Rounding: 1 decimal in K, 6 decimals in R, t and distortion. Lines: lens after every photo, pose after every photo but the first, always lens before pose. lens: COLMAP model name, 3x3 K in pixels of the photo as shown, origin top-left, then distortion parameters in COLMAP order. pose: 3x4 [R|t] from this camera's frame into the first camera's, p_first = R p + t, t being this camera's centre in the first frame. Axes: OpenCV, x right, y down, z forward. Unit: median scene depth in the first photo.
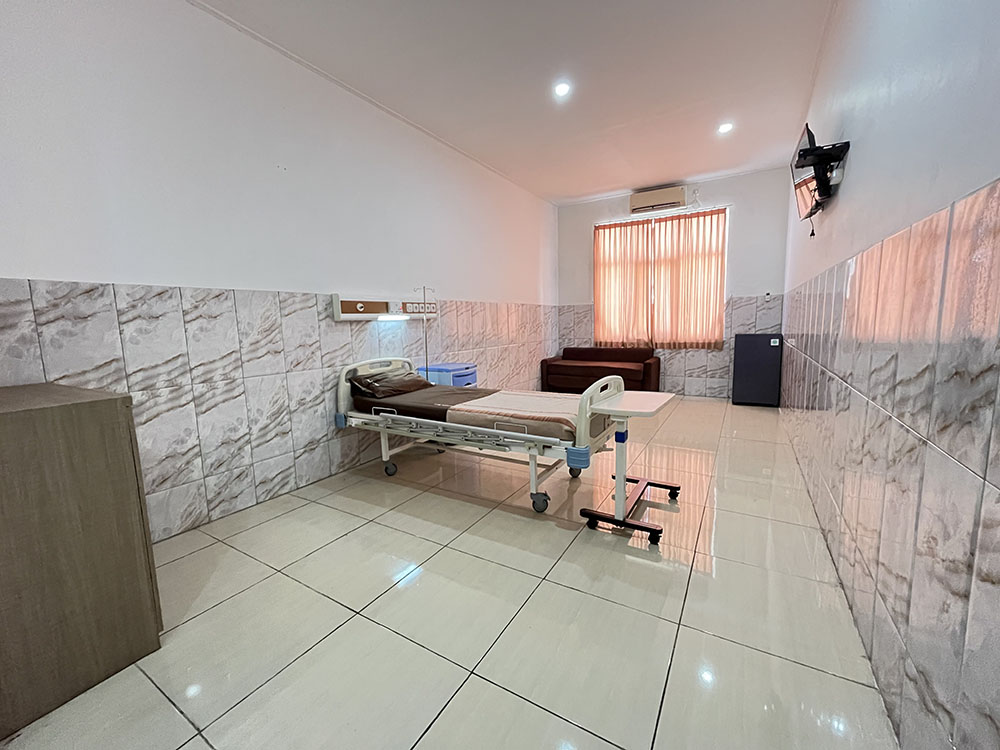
lens RADIAL K [[404.3, 0, 500.0], [0, 404.3, 375.0], [0, 0, 1]] dist [-0.002248, -0.000476]
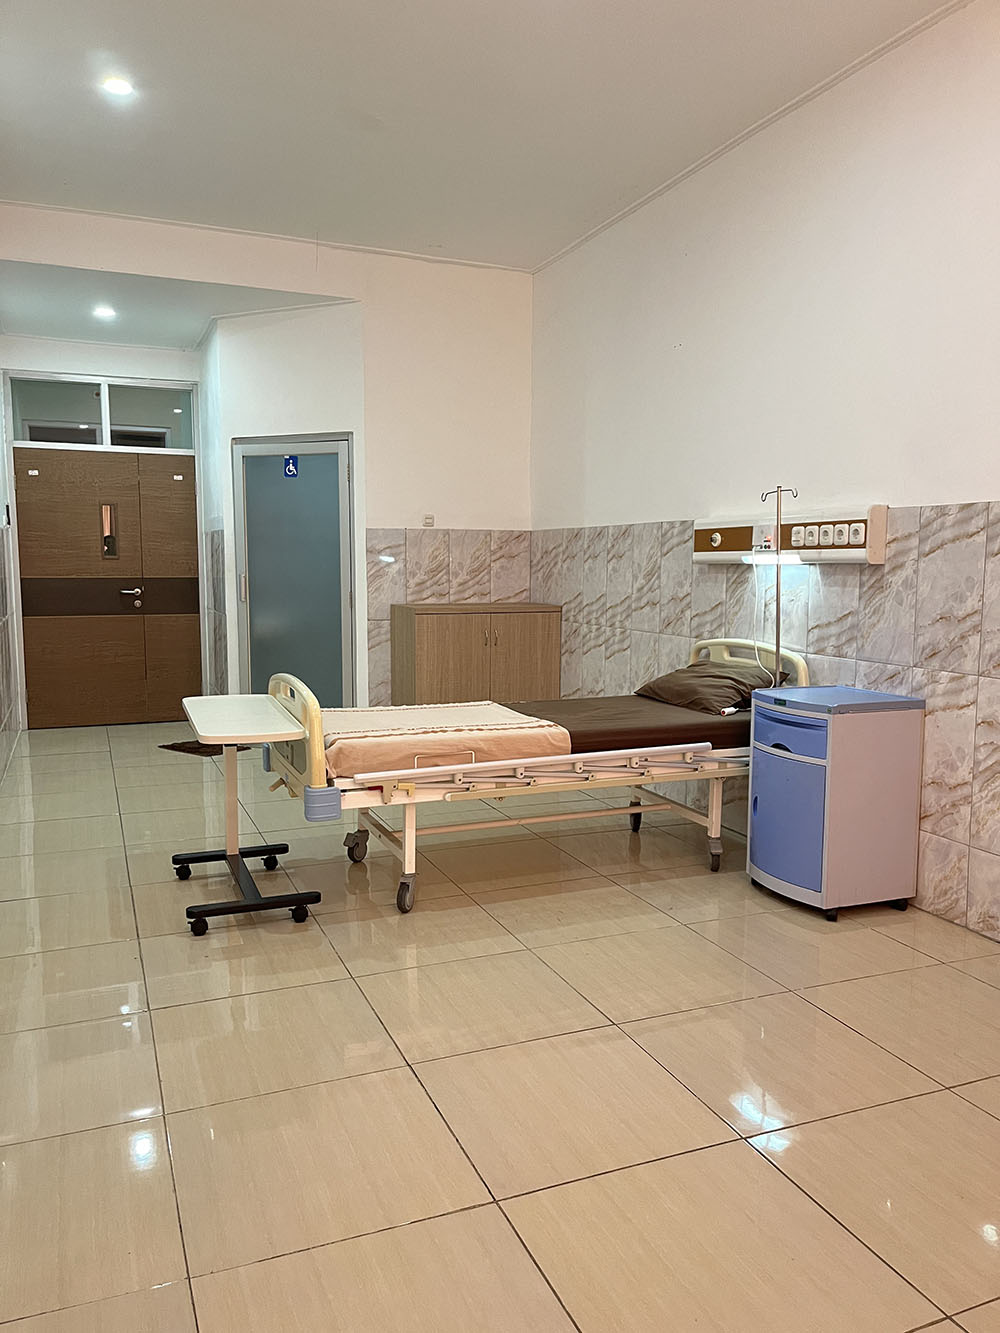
lens RADIAL K [[1008.0, 0, 500.0], [0, 1008.0, 666.5], [0, 0, 1]] dist [0.075693, -0.094288]
pose [[-0.593100, 0.088565, -0.800243, 1.074478], [-0.116572, 0.974012, 0.194194, -0.261532], [0.796645, 0.208462, -0.567362, 1.781337]]
